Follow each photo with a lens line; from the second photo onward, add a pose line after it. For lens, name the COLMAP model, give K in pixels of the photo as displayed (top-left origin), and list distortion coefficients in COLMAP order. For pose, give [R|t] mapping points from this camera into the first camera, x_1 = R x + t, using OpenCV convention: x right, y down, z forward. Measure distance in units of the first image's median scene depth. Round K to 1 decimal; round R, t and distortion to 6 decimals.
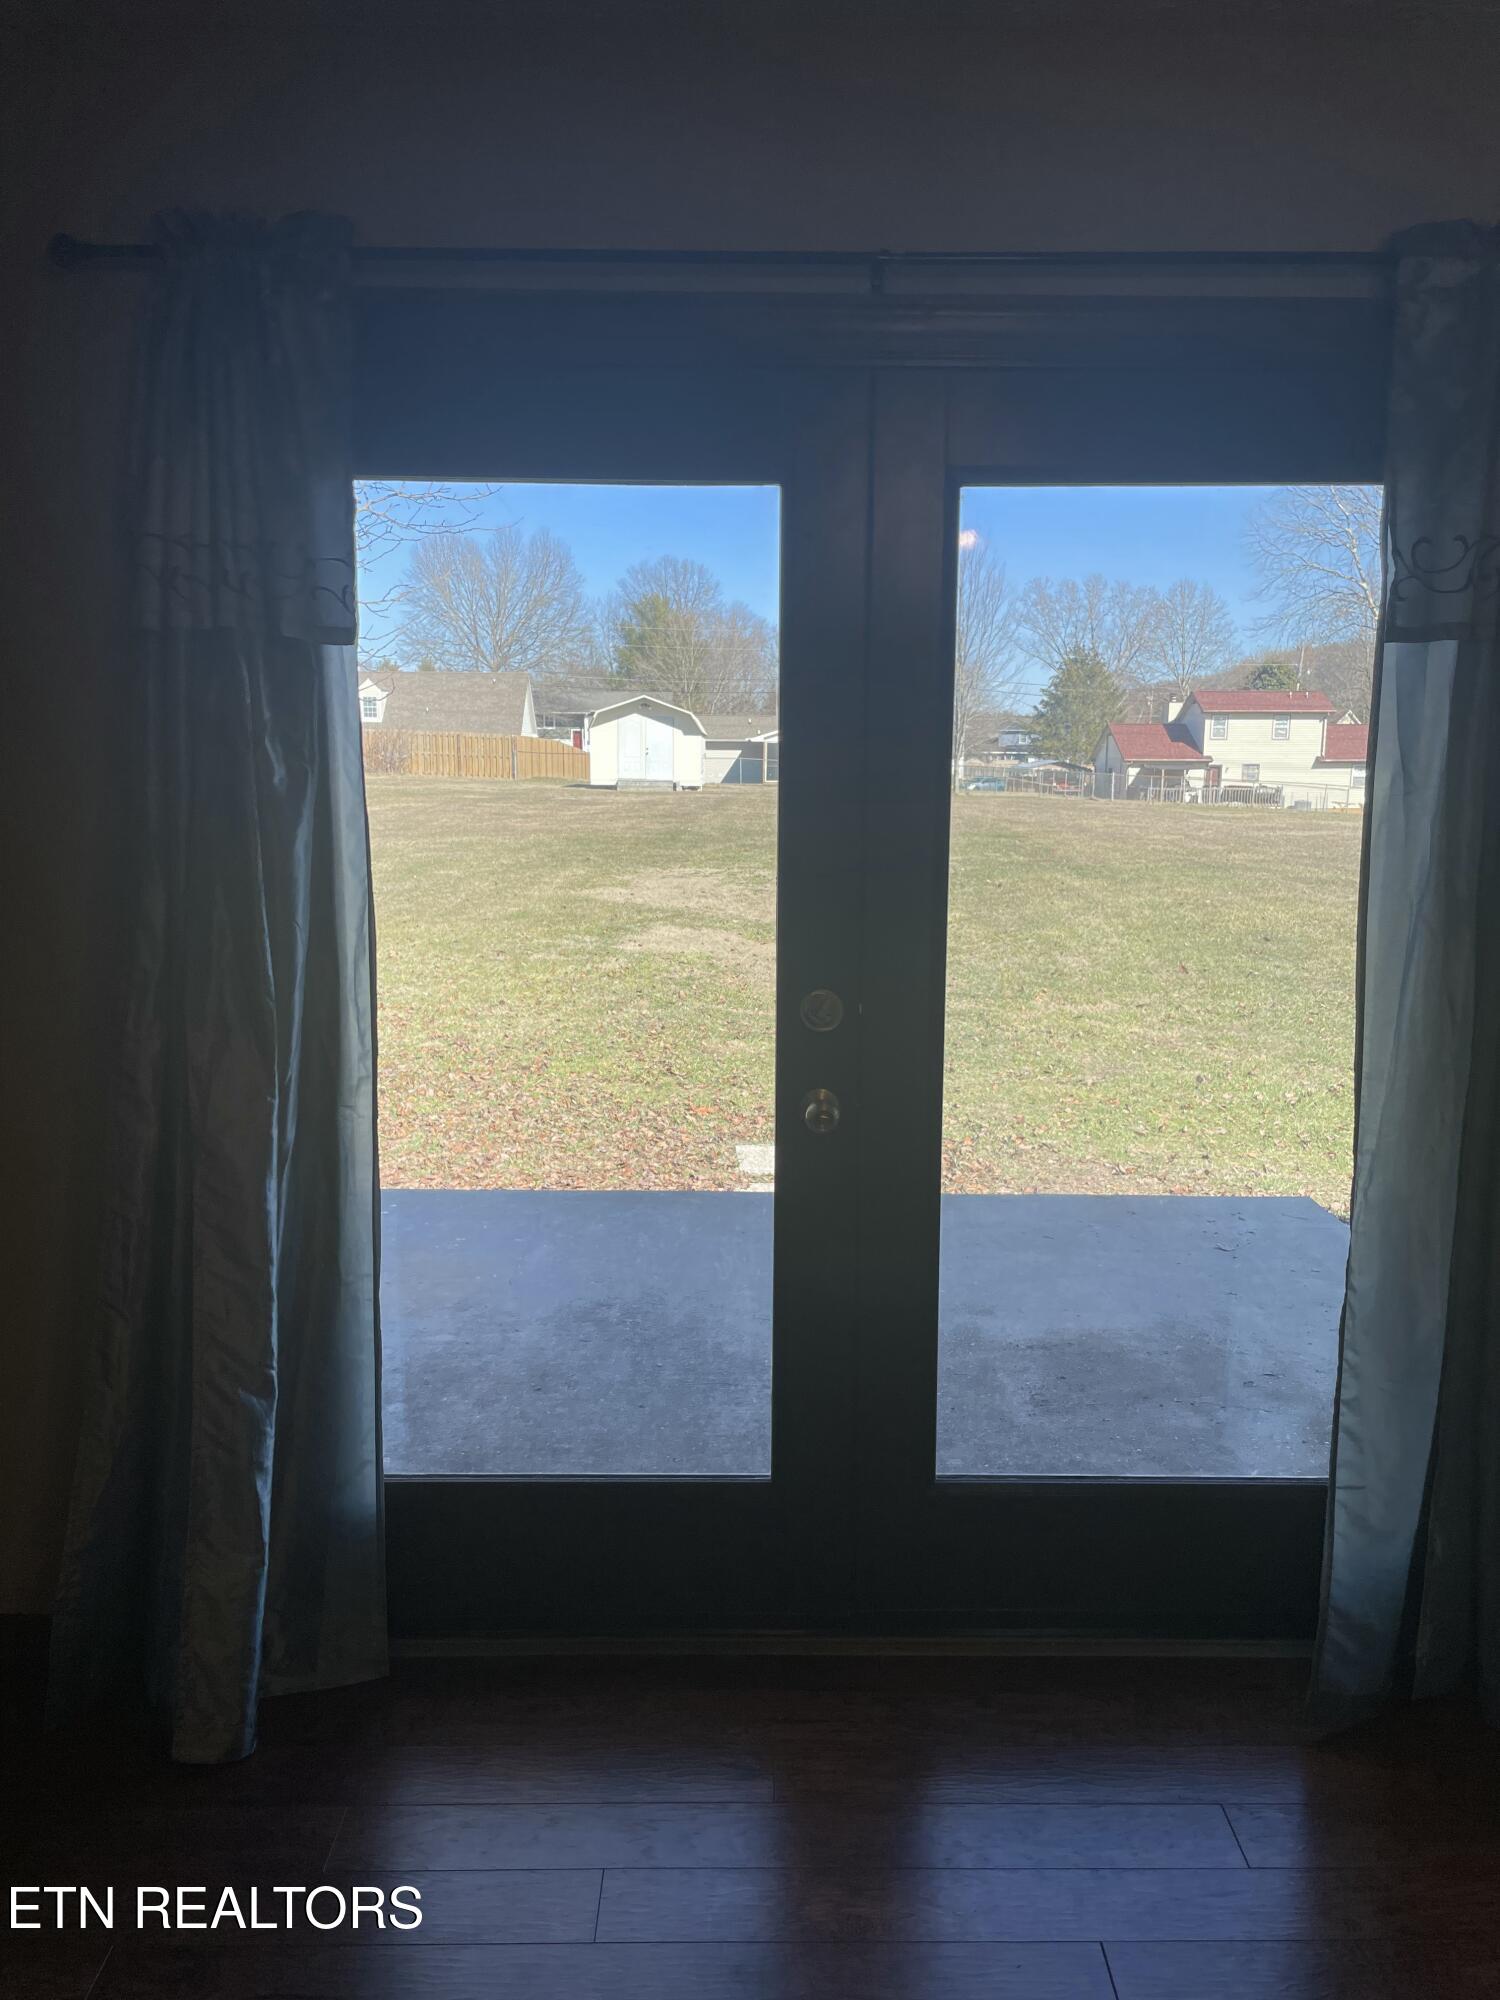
lens RADIAL K [[1549.2, 0, 759.0], [0, 1549.2, 1046.8], [0, 0, 1]] dist [0.082325, -0.156179]
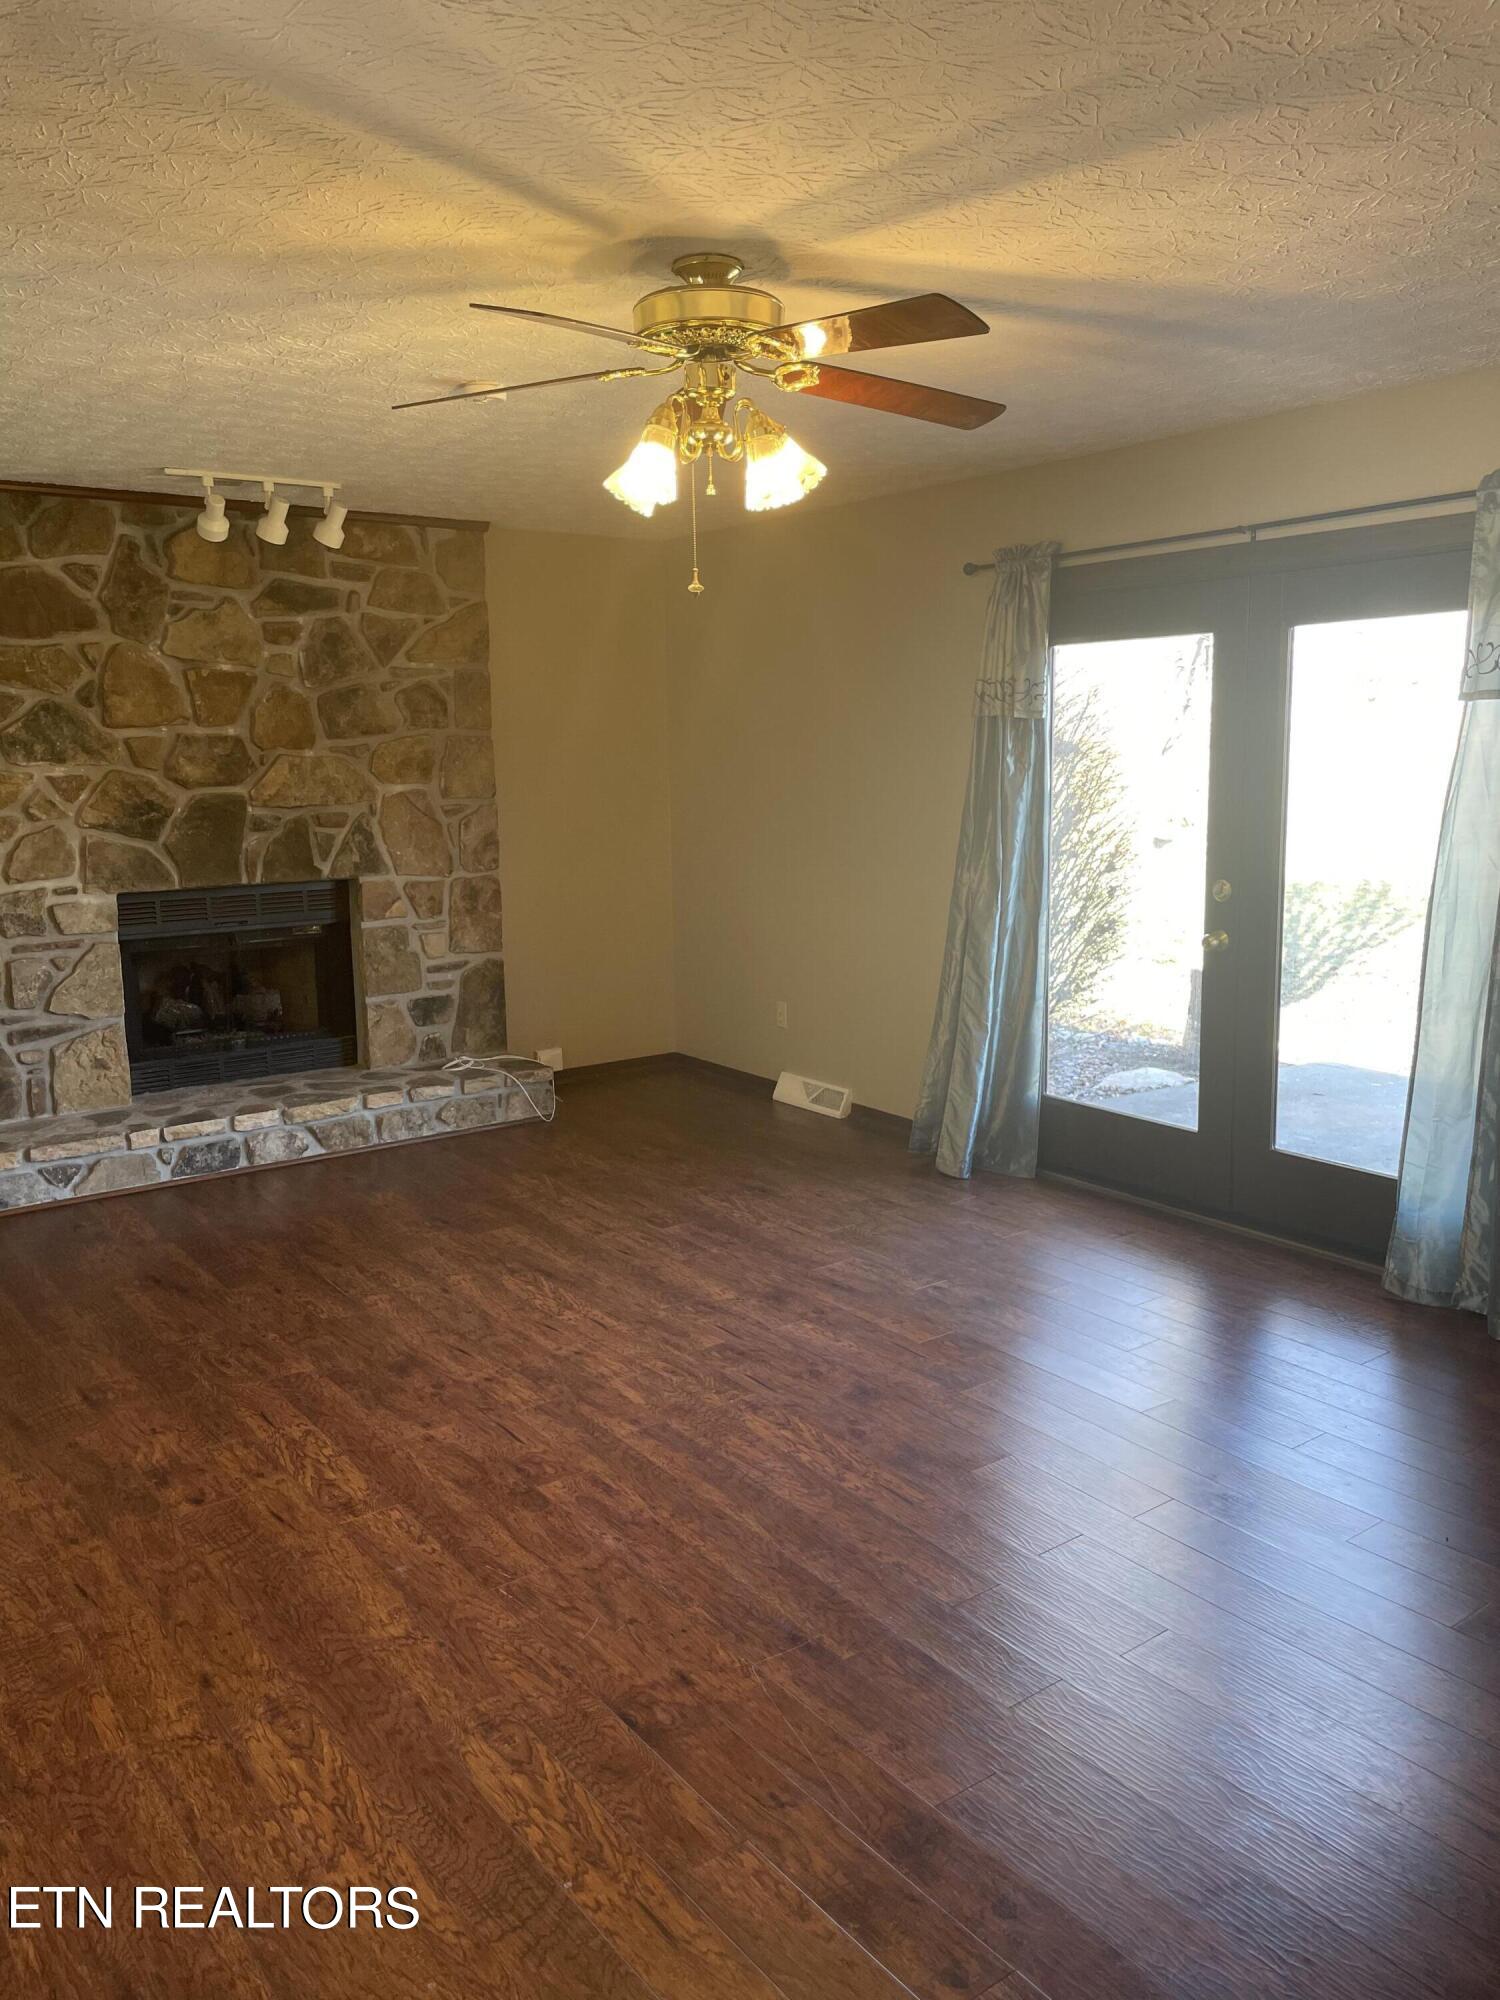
lens RADIAL K [[1549.2, 0, 759.0], [0, 1549.2, 1046.8], [0, 0, 1]] dist [0.082325, -0.156179]
pose [[0.594445, 0.139021, -0.792028, 1.254135], [-0.119691, 0.989267, 0.083810, 0.074988], [0.795179, 0.044978, 0.604704, -0.650952]]
